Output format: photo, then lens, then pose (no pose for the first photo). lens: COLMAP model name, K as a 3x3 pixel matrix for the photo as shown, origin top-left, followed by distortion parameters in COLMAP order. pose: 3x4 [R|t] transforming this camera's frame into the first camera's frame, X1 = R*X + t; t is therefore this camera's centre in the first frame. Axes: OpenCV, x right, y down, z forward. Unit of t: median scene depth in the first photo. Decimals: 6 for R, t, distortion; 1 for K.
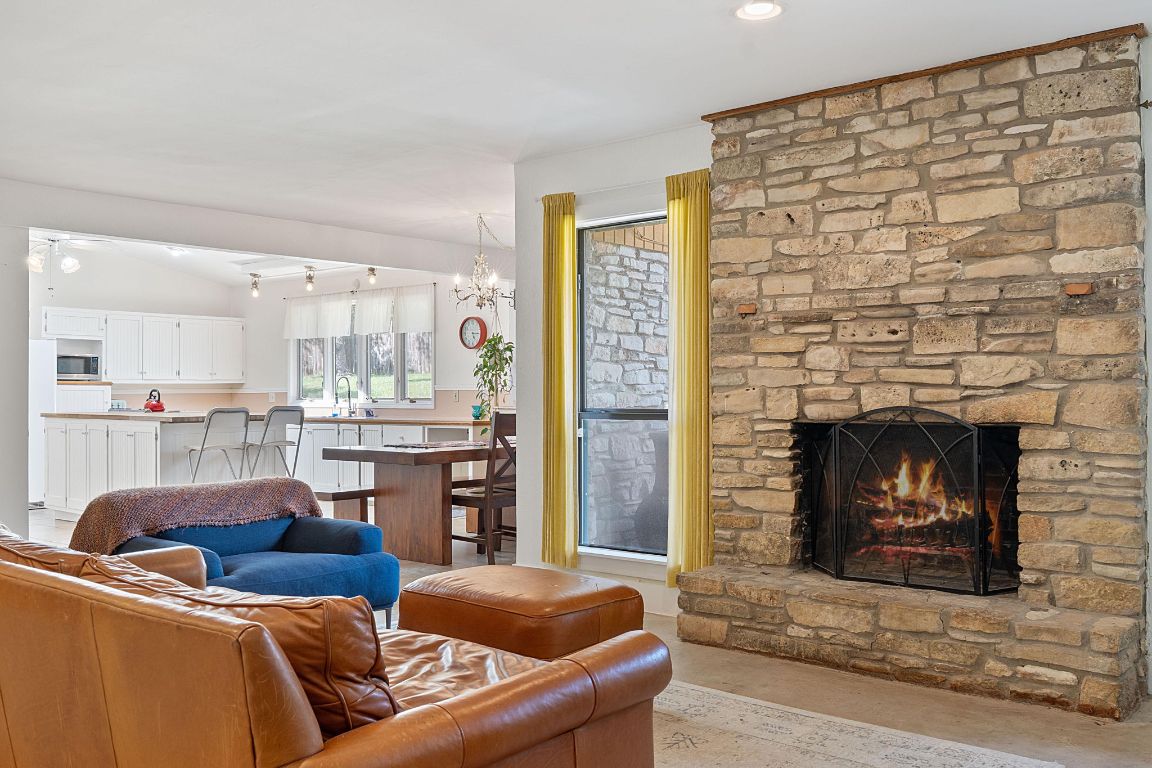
lens RADIAL K [[1021.1, 0, 574.5], [0, 1021.1, 386.9], [0, 0, 1]] dist [-0.001494, 0.013633]
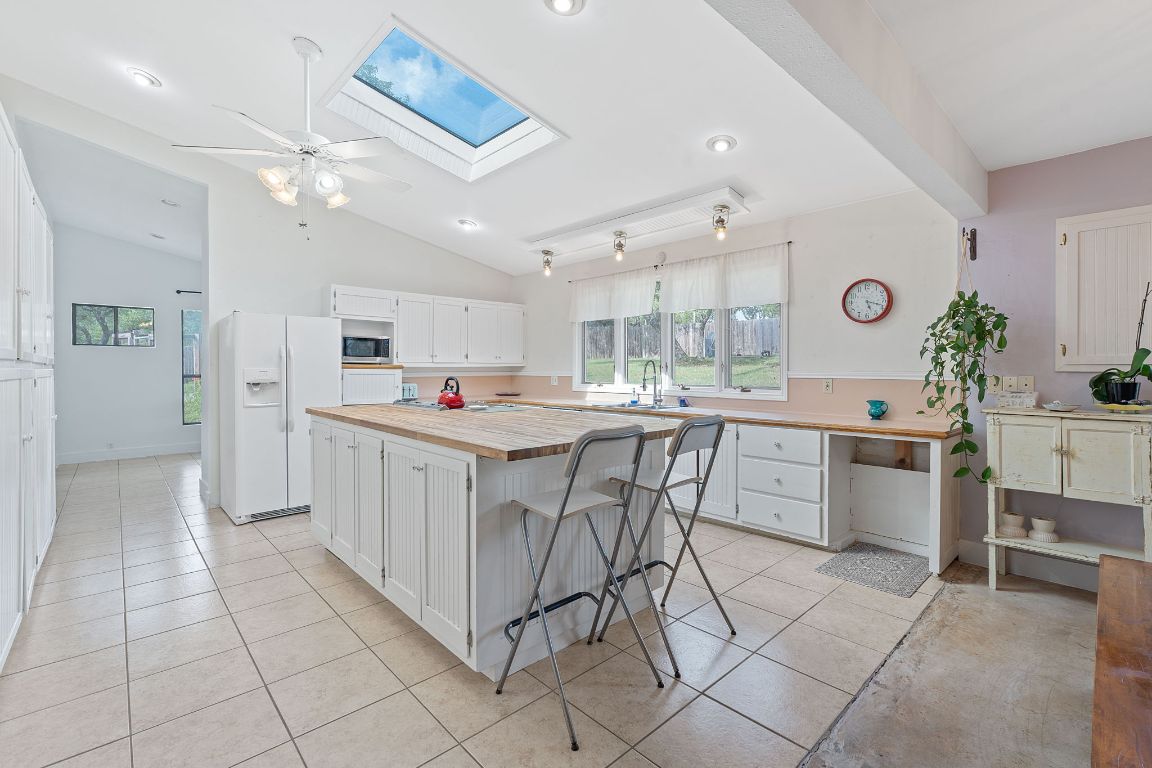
lens RADIAL K [[505.2, 0, 577.7], [0, 505.2, 372.3], [0, 0, 1]] dist [-0.002748, -0.000065]
pose [[0.993610, 0.005221, -0.112745, -0.240932], [-0.003828, 0.999914, 0.012572, -0.004956], [0.112801, -0.012060, 0.993544, 0.558528]]
